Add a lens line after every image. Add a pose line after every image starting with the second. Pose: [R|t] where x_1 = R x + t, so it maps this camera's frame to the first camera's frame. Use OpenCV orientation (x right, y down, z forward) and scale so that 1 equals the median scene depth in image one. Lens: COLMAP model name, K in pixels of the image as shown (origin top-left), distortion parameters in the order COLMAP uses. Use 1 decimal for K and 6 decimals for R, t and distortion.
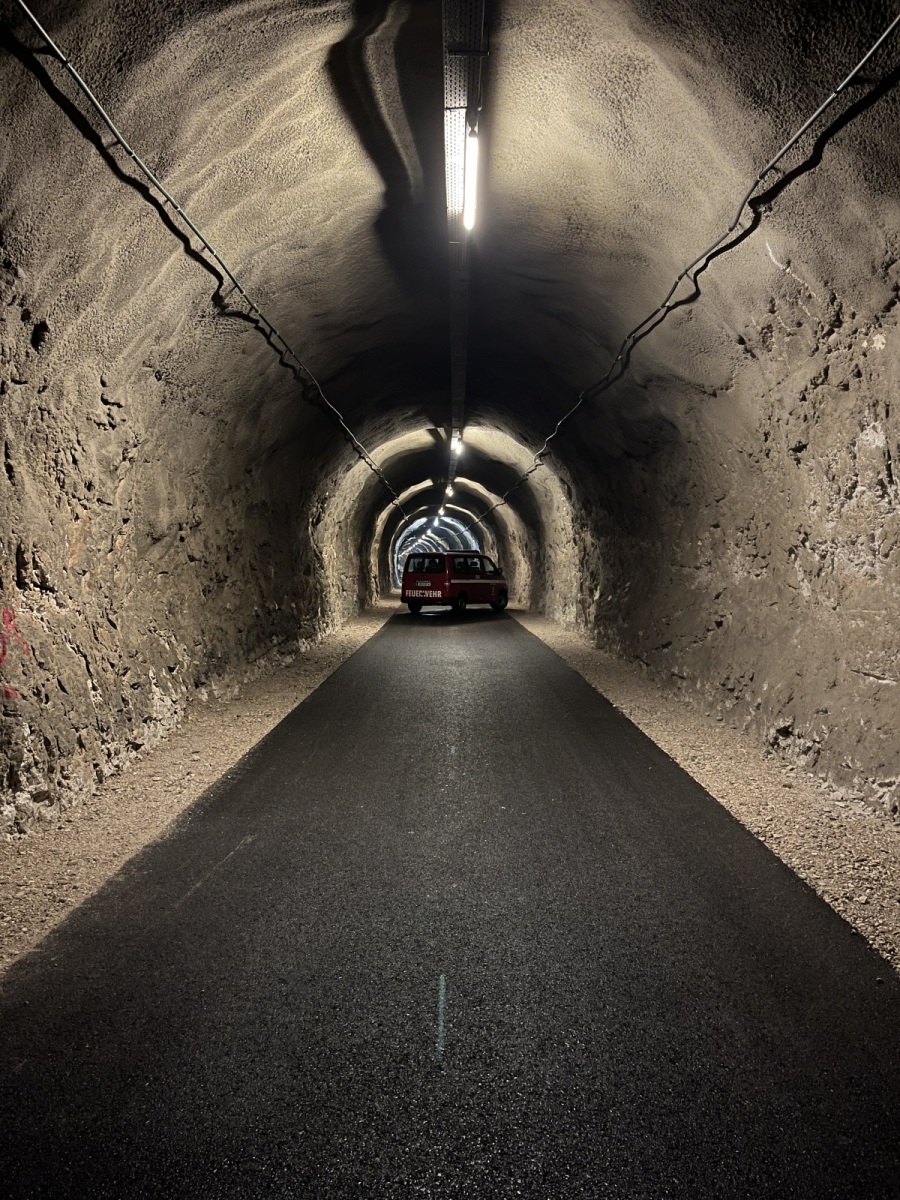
lens RADIAL K [[908.7, 0, 444.9], [0, 908.7, 598.1], [0, 0, 1]] dist [-0.043734, -0.009890]
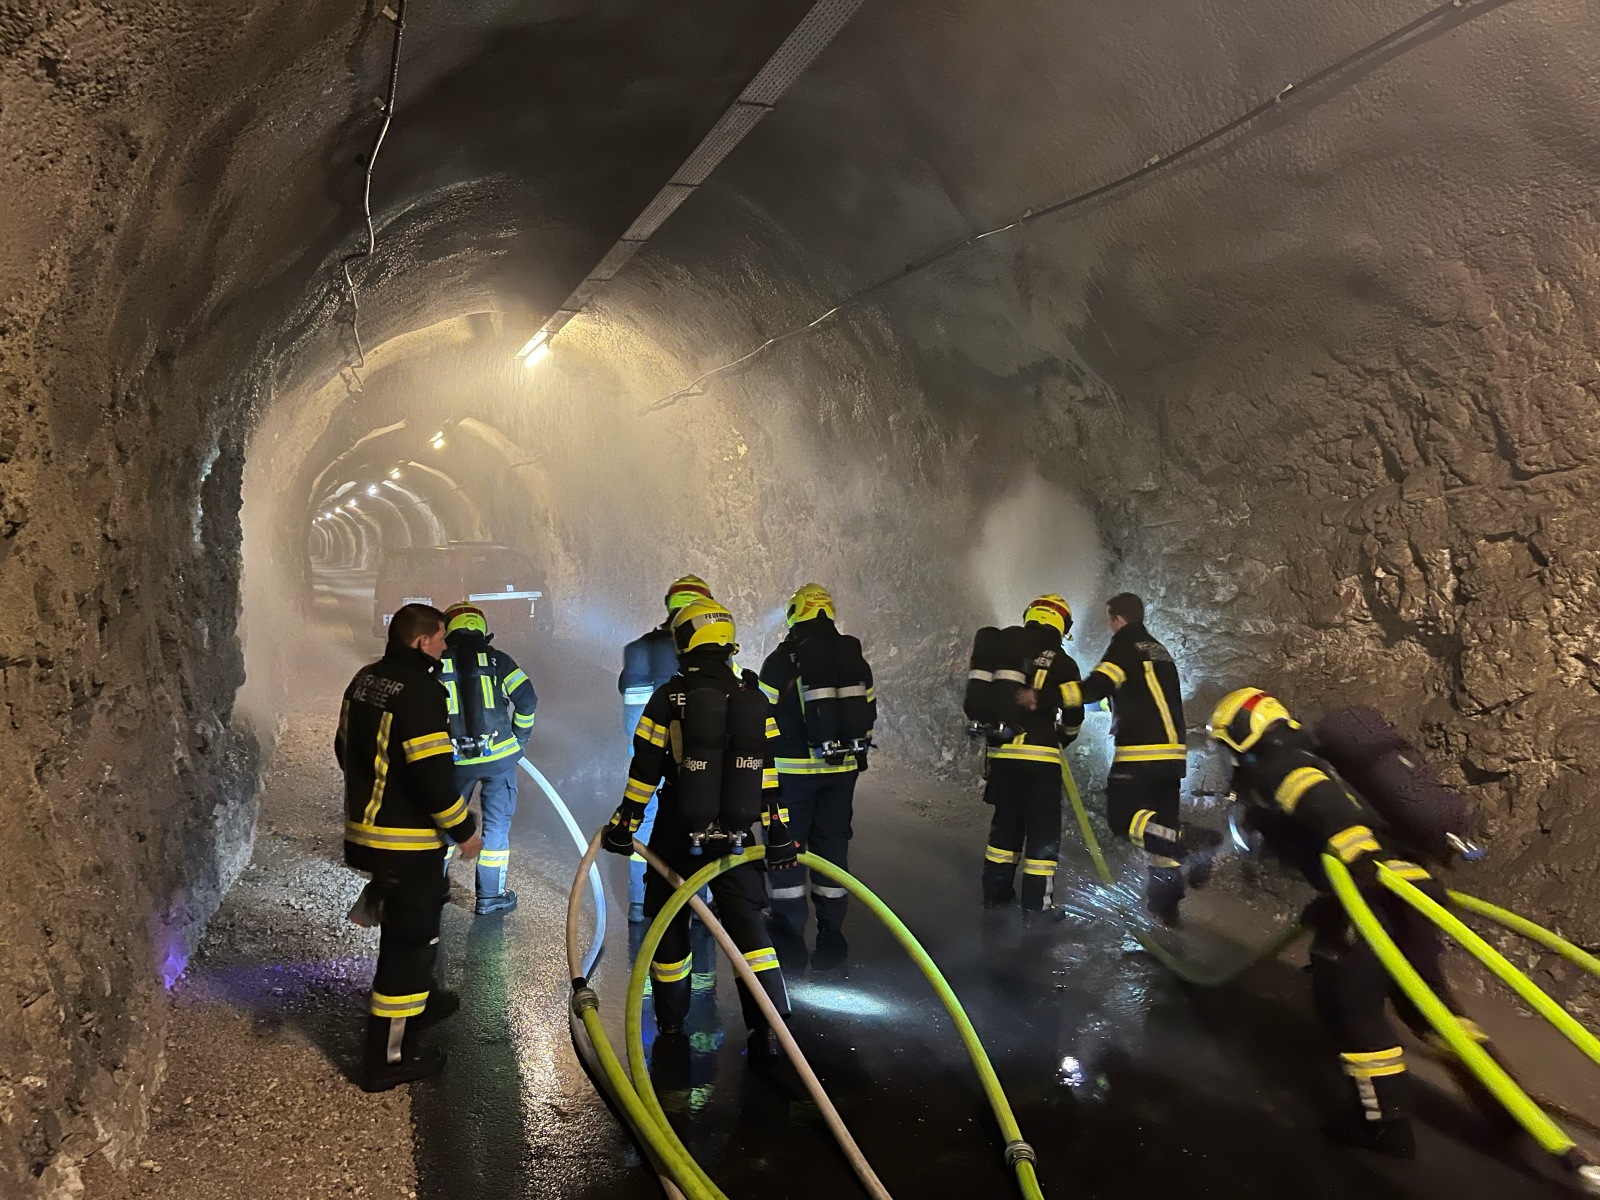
lens RADIAL K [[1211.6, 0, 801.1], [0, 1211.6, 592.6], [0, 0, 1]] dist [-0.043734, -0.009890]
pose [[0.934048, -0.020206, 0.356576, -0.161638], [0.019102, 0.999796, 0.006618, -0.054319], [-0.356637, 0.000629, 0.934243, 0.527984]]
